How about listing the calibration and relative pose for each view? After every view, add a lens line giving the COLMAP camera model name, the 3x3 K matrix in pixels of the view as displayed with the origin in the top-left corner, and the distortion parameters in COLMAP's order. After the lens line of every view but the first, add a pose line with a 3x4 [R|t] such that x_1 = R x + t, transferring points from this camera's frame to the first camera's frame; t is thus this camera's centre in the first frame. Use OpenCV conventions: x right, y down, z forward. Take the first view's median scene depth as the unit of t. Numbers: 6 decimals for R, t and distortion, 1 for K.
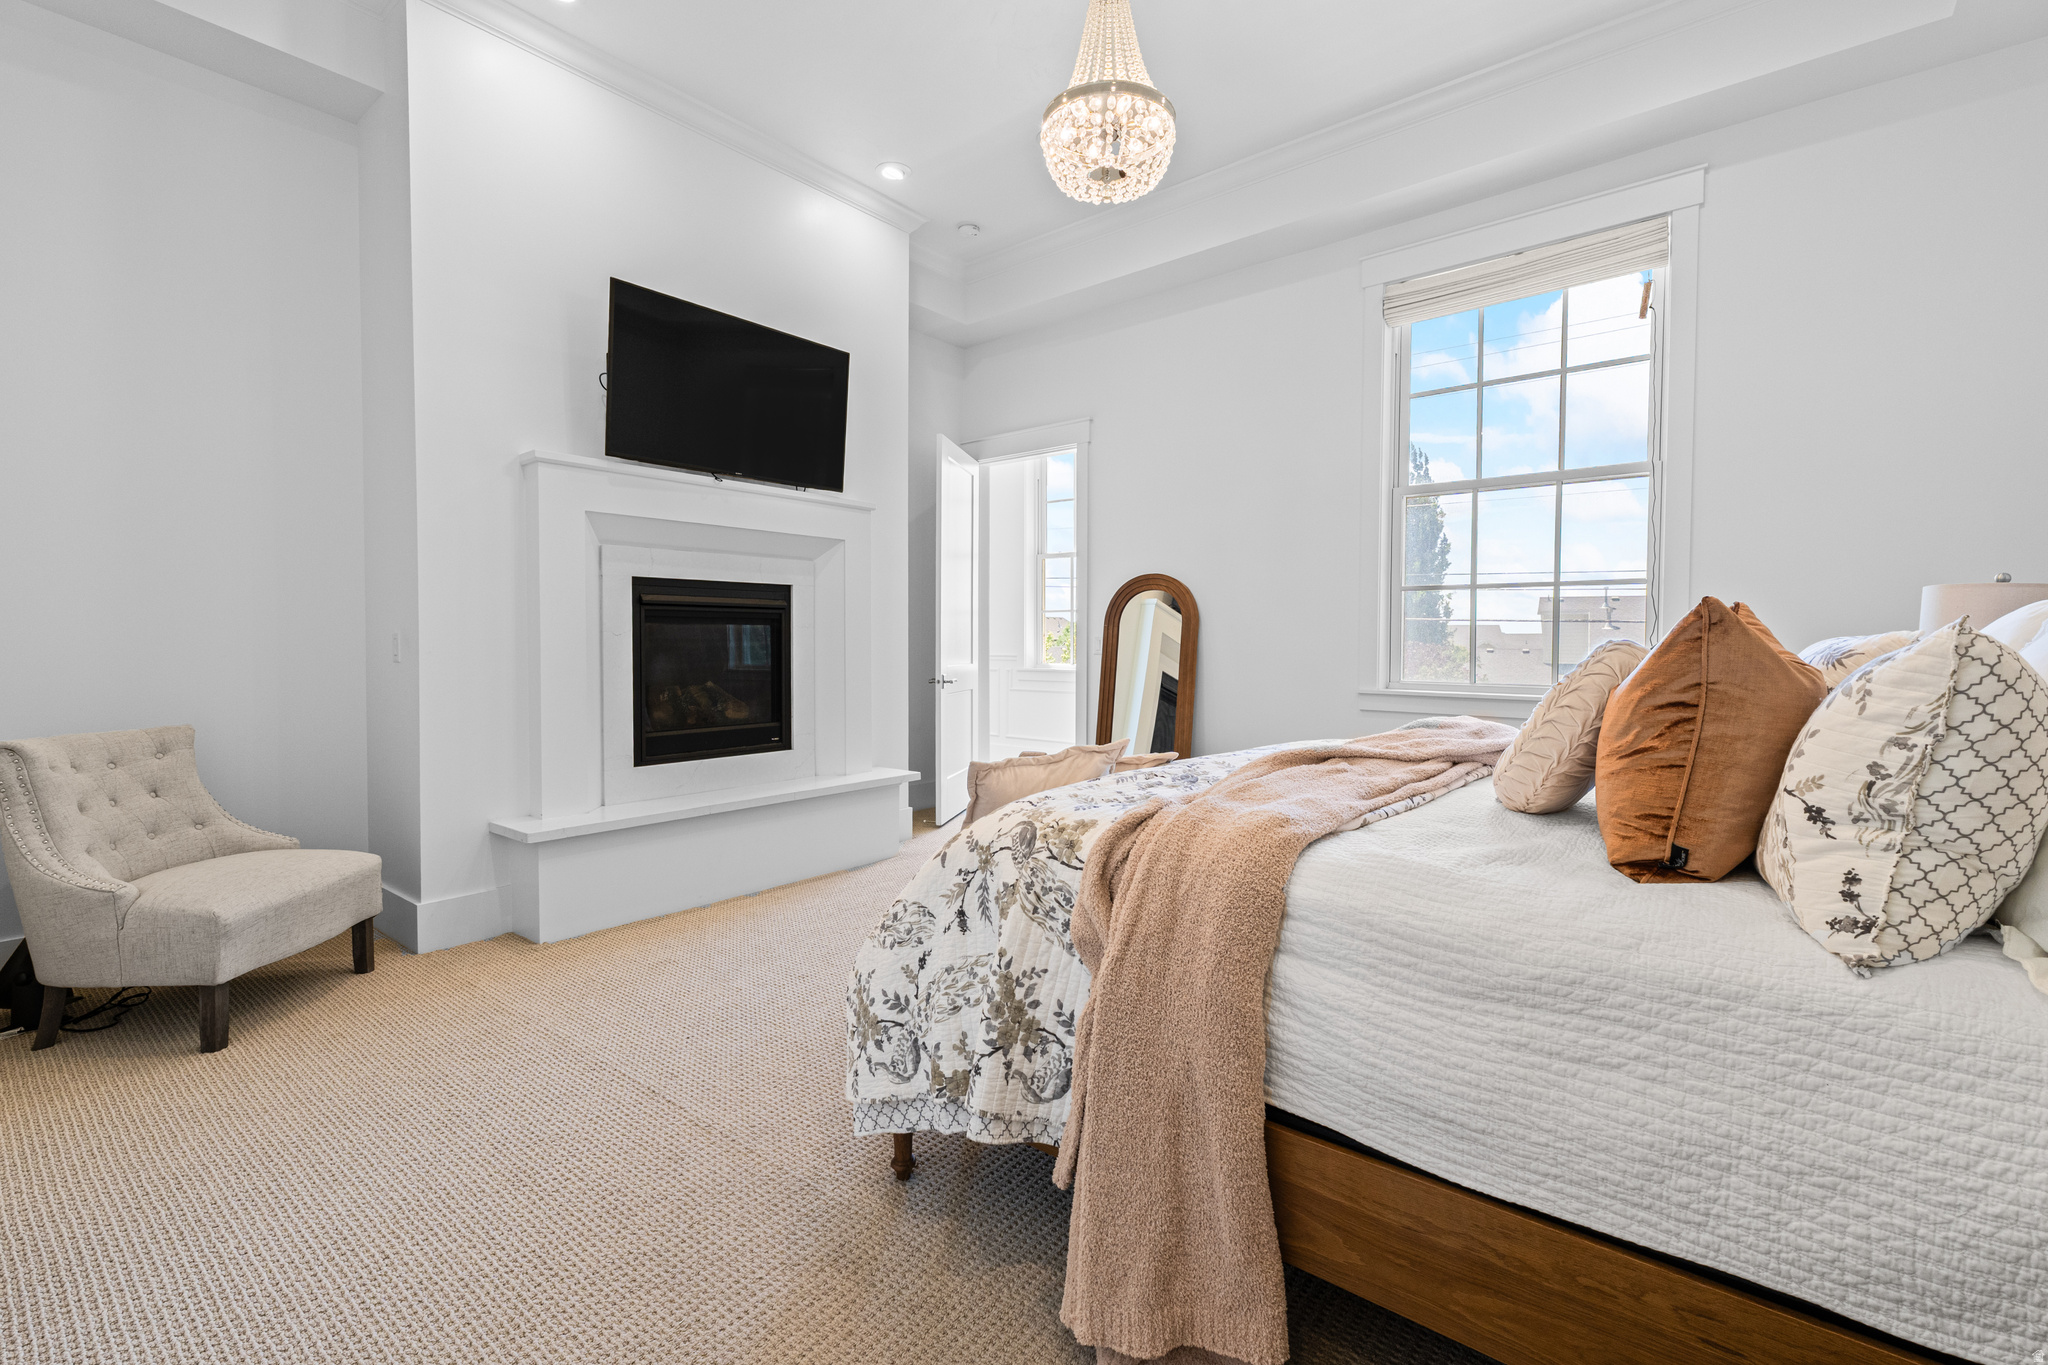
lens RADIAL K [[904.5, 0, 1021.2], [0, 904.5, 663.5], [0, 0, 1]] dist [-0.000310, -0.000094]
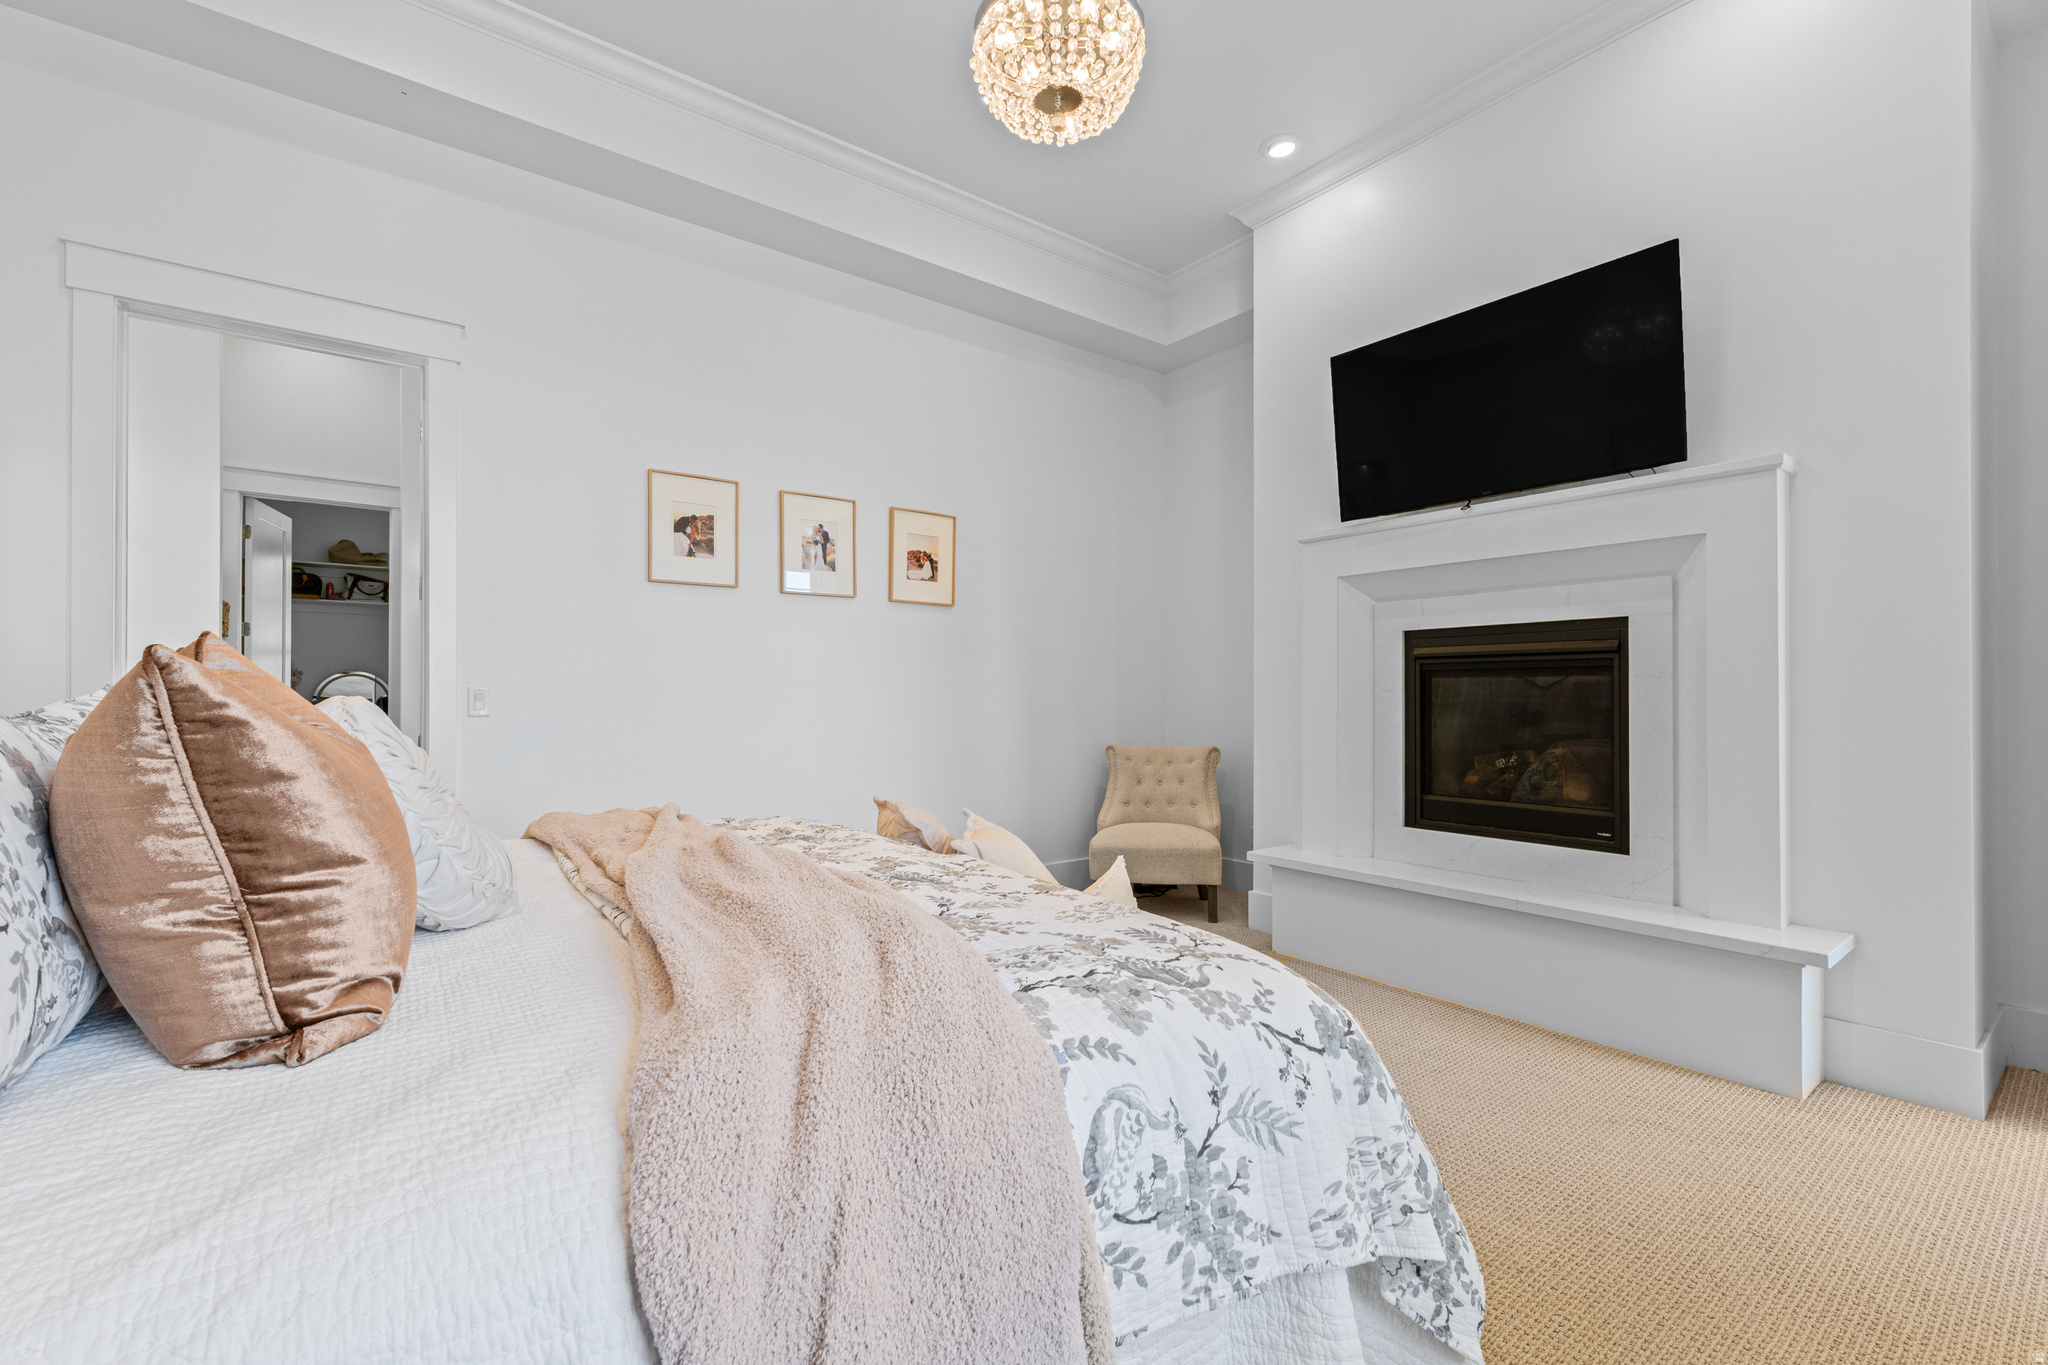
lens RADIAL K [[878.0, 0, 1028.6], [0, 878.0, 688.8], [0, 0, 1]] dist [0.009109, -0.000337]
pose [[-0.229621, -0.006156, -0.973261, 0.549150], [-0.025628, 0.999672, -0.000277, -0.021499], [0.972943, 0.024879, -0.229703, 0.771194]]
